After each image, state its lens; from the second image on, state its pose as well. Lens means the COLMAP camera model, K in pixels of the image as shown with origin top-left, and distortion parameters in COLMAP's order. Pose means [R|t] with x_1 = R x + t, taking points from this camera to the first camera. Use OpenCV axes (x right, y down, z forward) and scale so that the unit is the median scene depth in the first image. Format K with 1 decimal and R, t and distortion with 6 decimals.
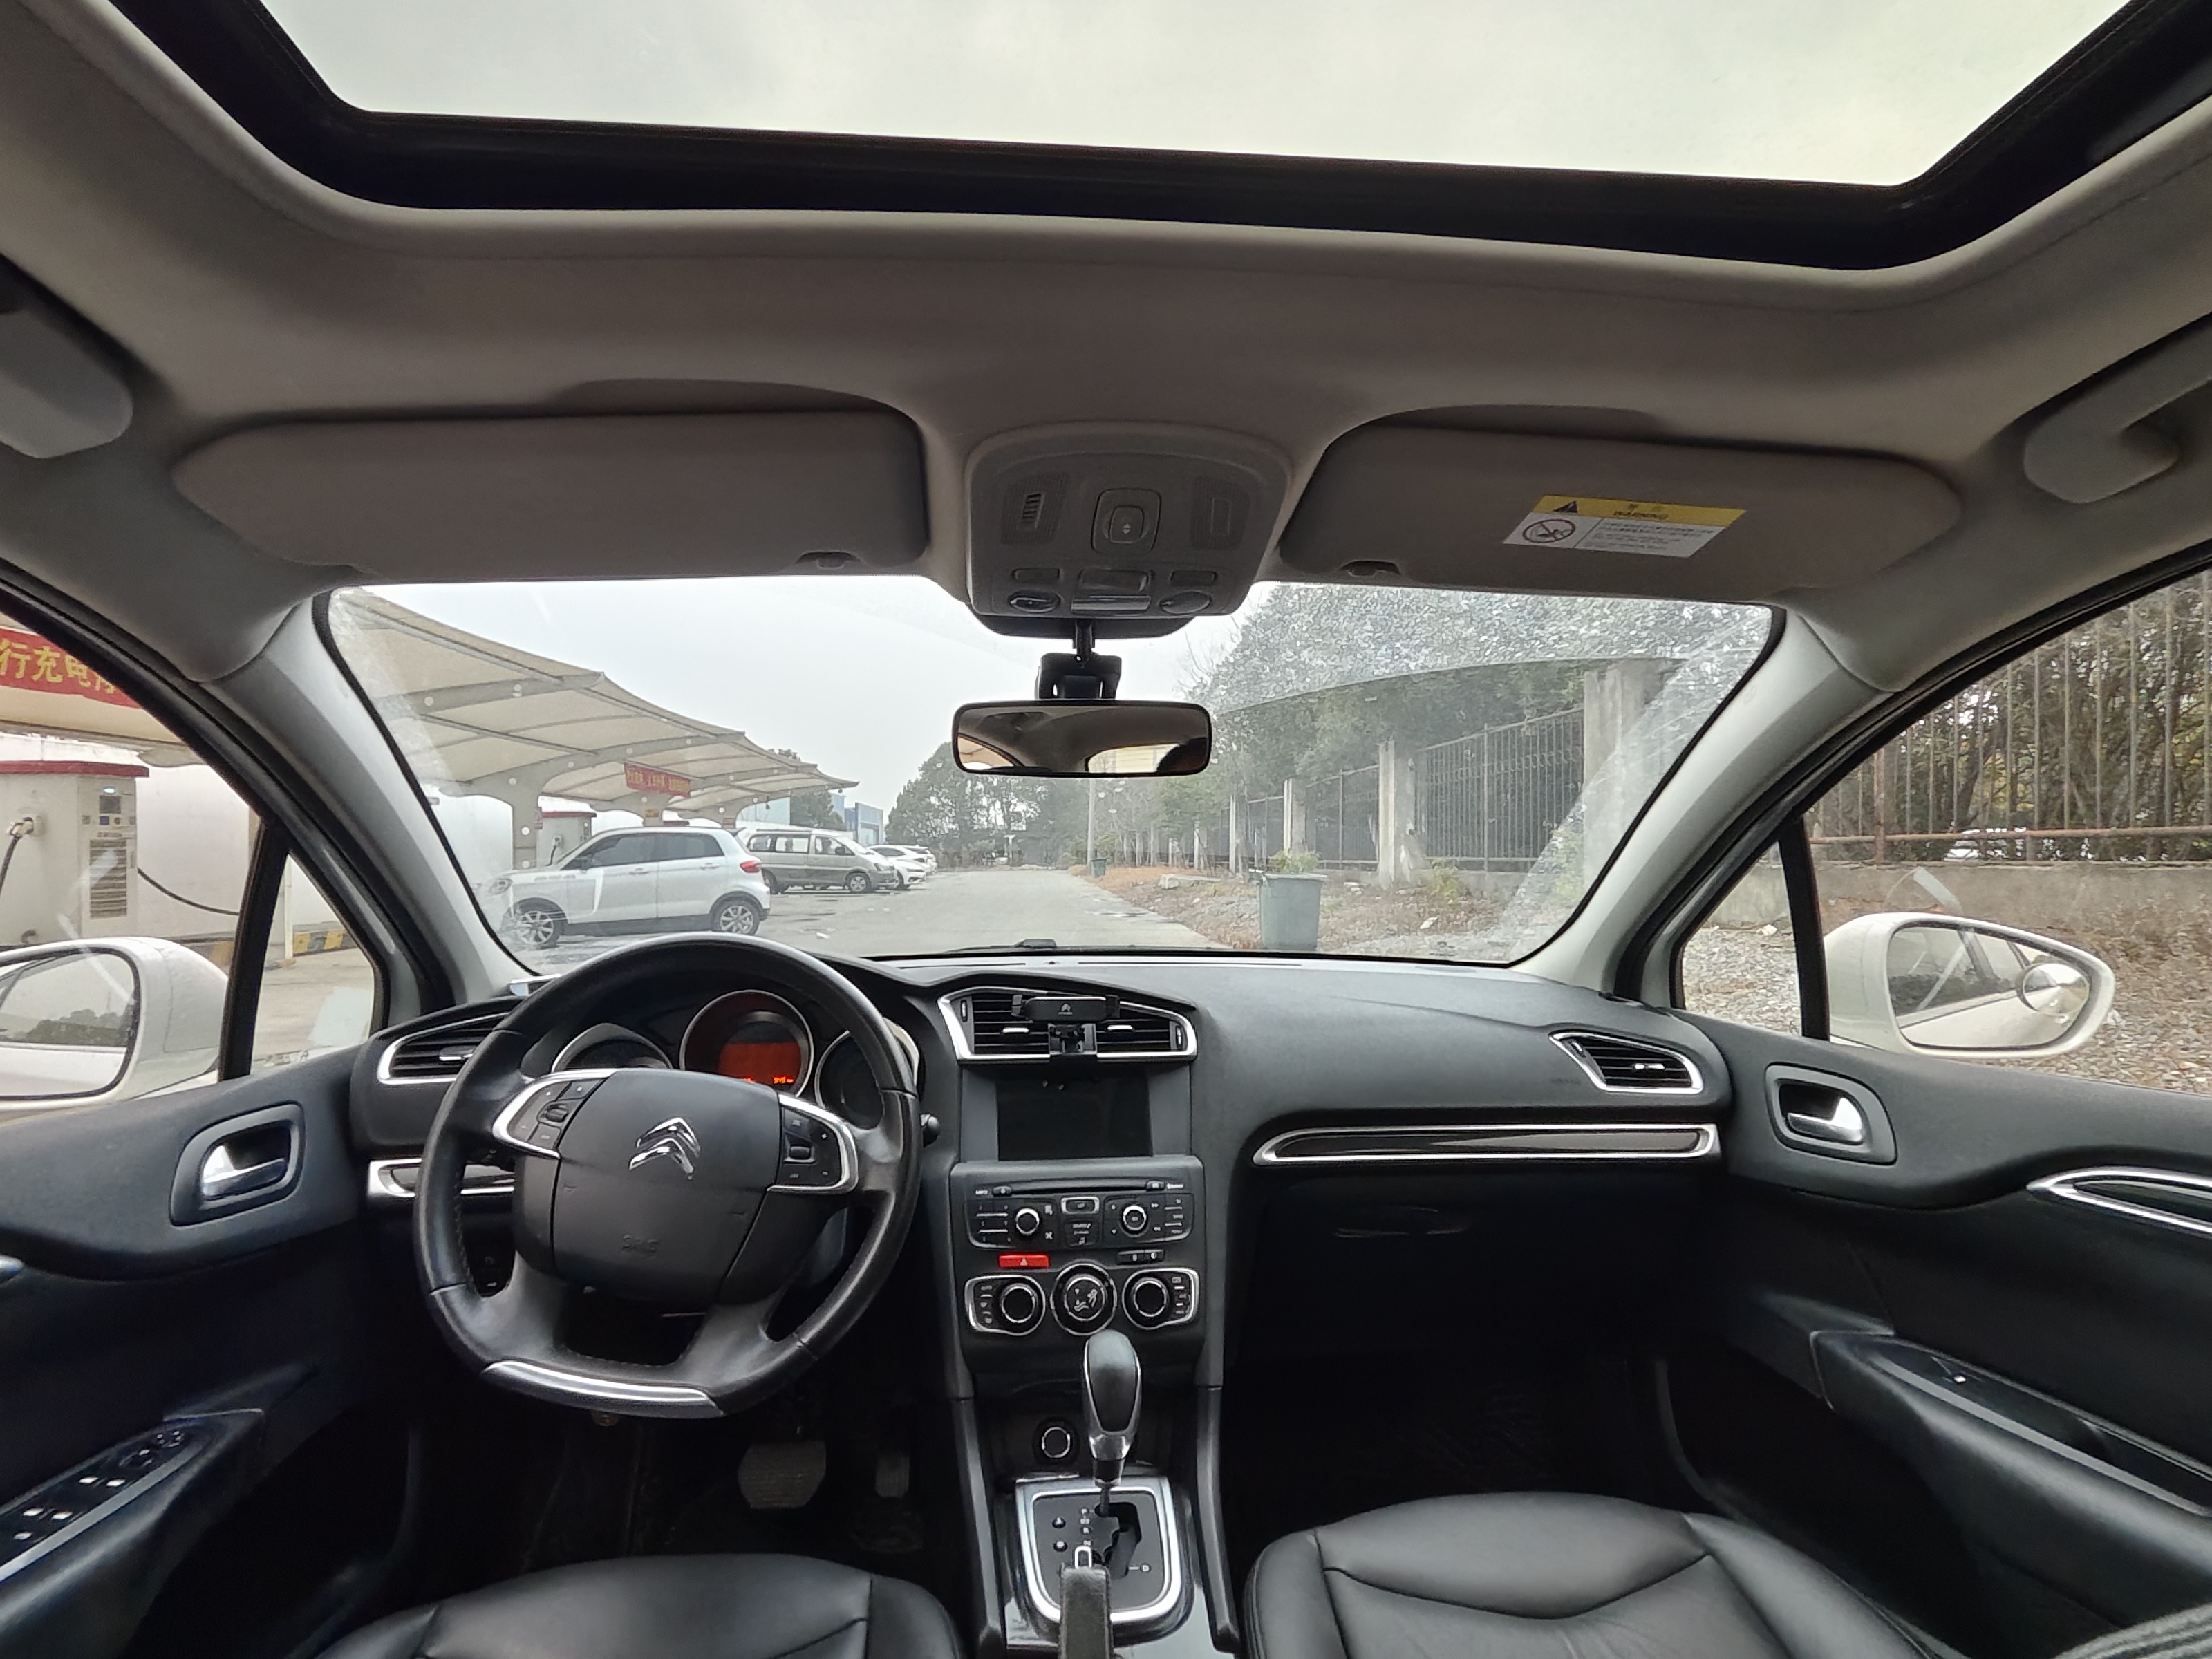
lens RADIAL K [[1024.3, 0, 1106.0], [0, 1024.3, 829.5], [0, 0, 1]] dist [-0.000503, -0.016618]
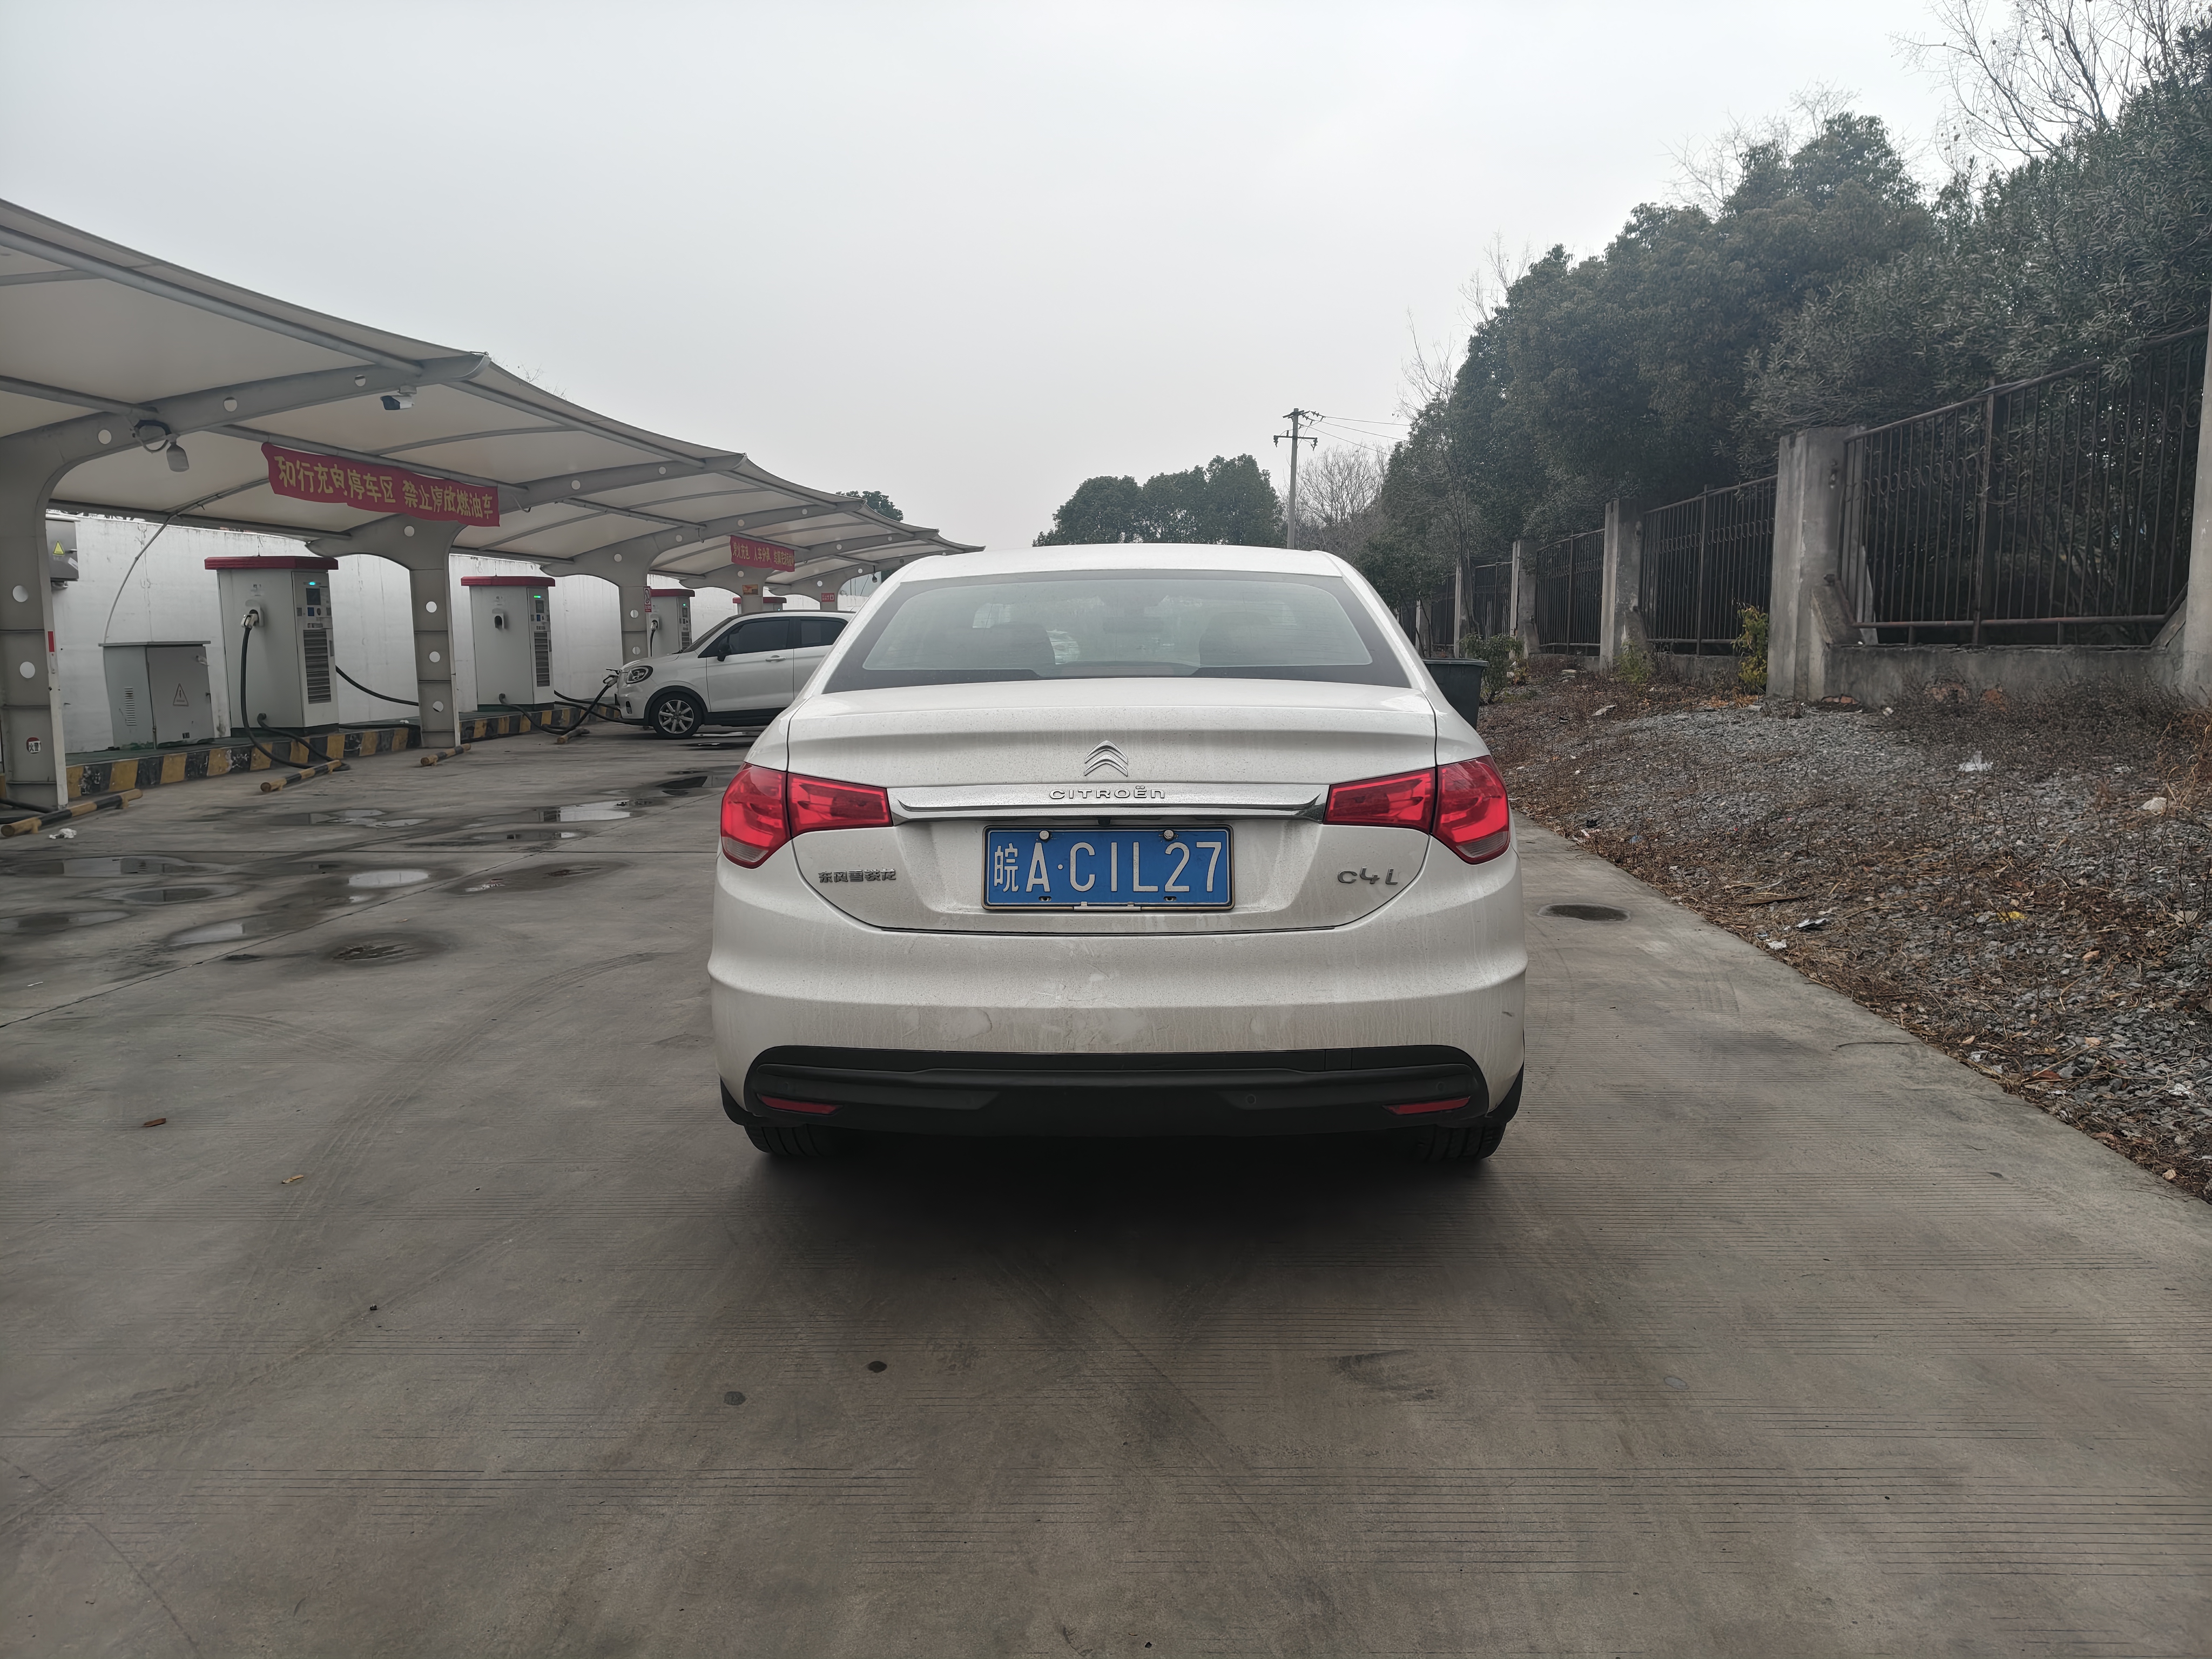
lens RADIAL K [[1491.0, 0, 1106.0], [0, 1491.0, 829.5], [0, 0, 1]] dist [0.003665, -0.001273]
pose [[0.989927, 0.012891, -0.140988, 0.043345], [0.008947, 0.988159, 0.153170, -0.011214], [0.141293, -0.152889, 0.978091, -0.328993]]
